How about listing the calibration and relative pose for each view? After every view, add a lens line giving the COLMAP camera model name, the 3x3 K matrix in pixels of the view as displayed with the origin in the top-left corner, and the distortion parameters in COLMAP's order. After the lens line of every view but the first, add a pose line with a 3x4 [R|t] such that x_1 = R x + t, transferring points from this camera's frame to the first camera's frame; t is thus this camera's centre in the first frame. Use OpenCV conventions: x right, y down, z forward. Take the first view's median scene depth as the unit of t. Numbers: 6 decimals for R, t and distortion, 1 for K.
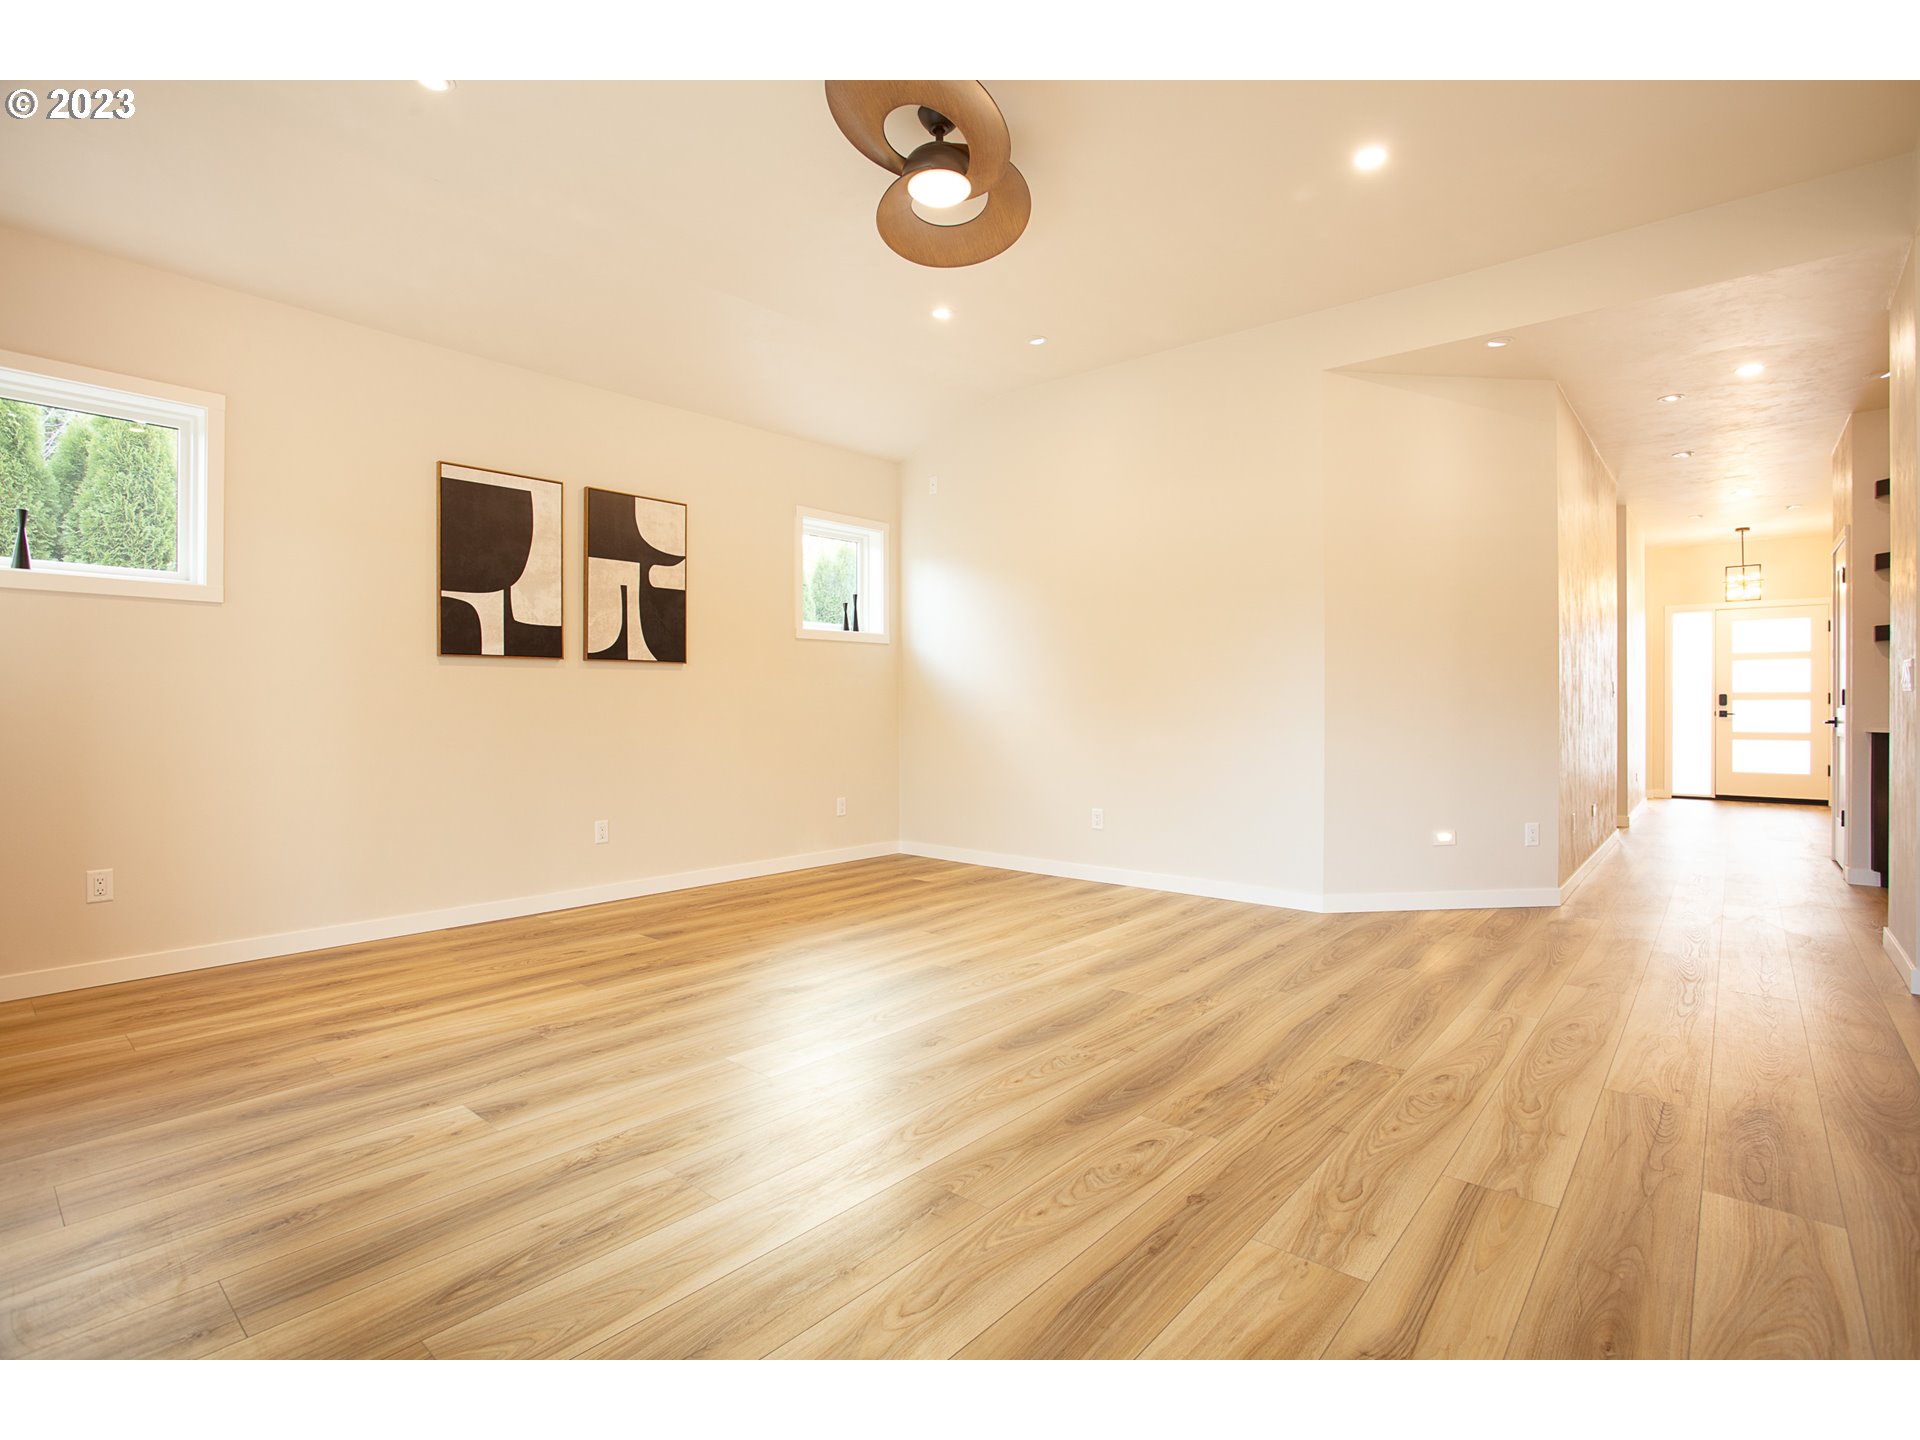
lens RADIAL K [[931.4, 0, 960.0], [0, 931.4, 720.0], [0, 0, 1]] dist [-0.029146, 0.000562]
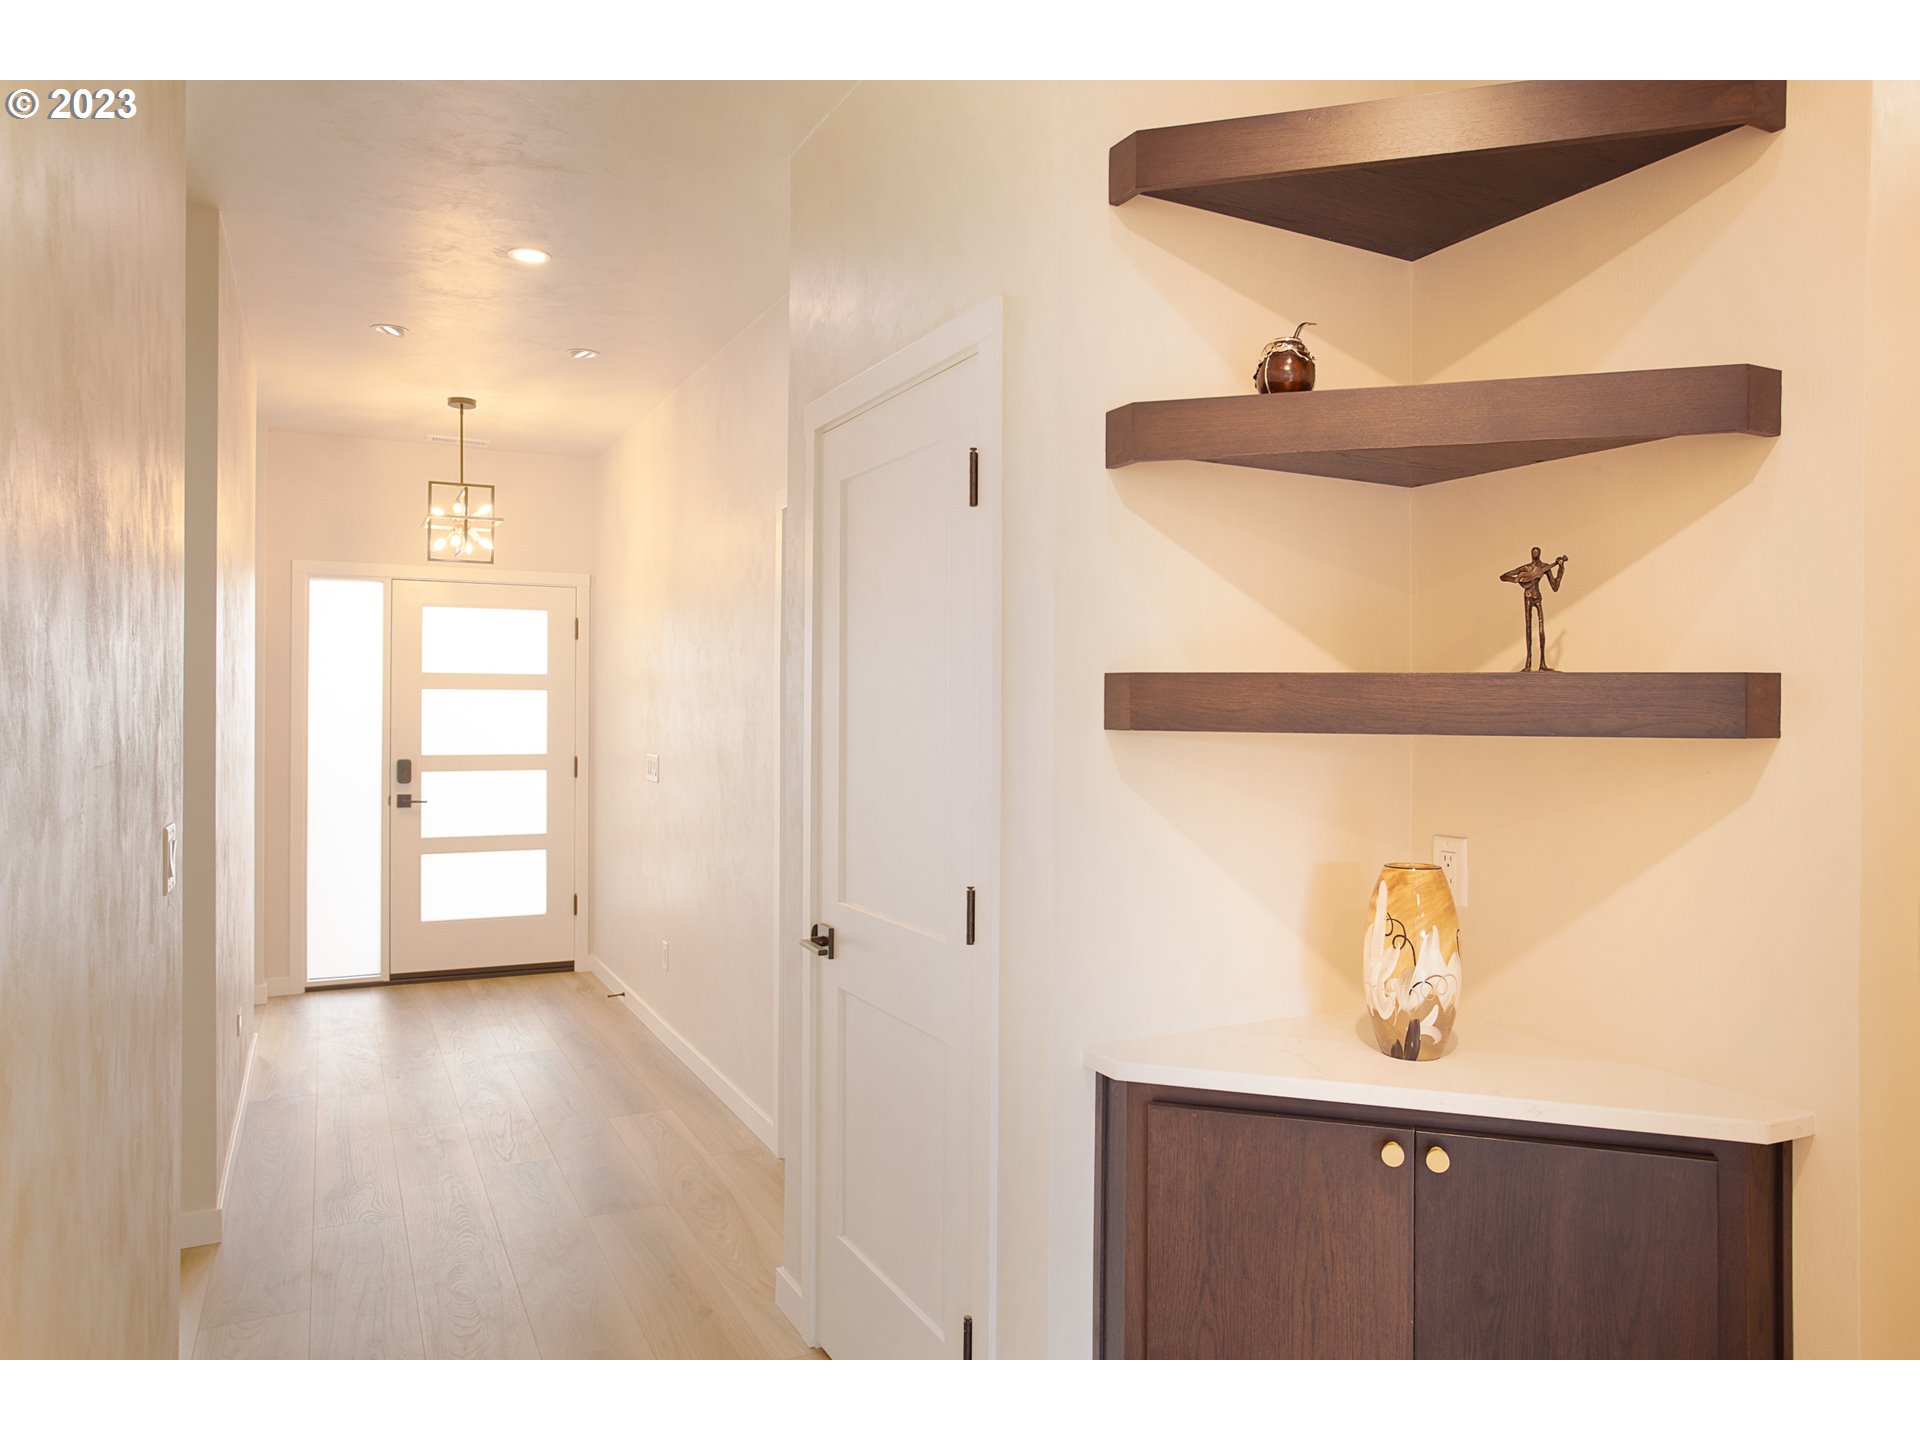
lens RADIAL K [[1321.9, 0, 960.0], [0, 1321.9, 720.0], [0, 0, 1]] dist [-0.036228, 0.000606]
pose [[0.406193, 0.007591, 0.913756, 1.058734], [-0.007799, 0.999958, -0.004840, -0.149681], [-0.913754, -0.005160, 0.406235, 1.467925]]
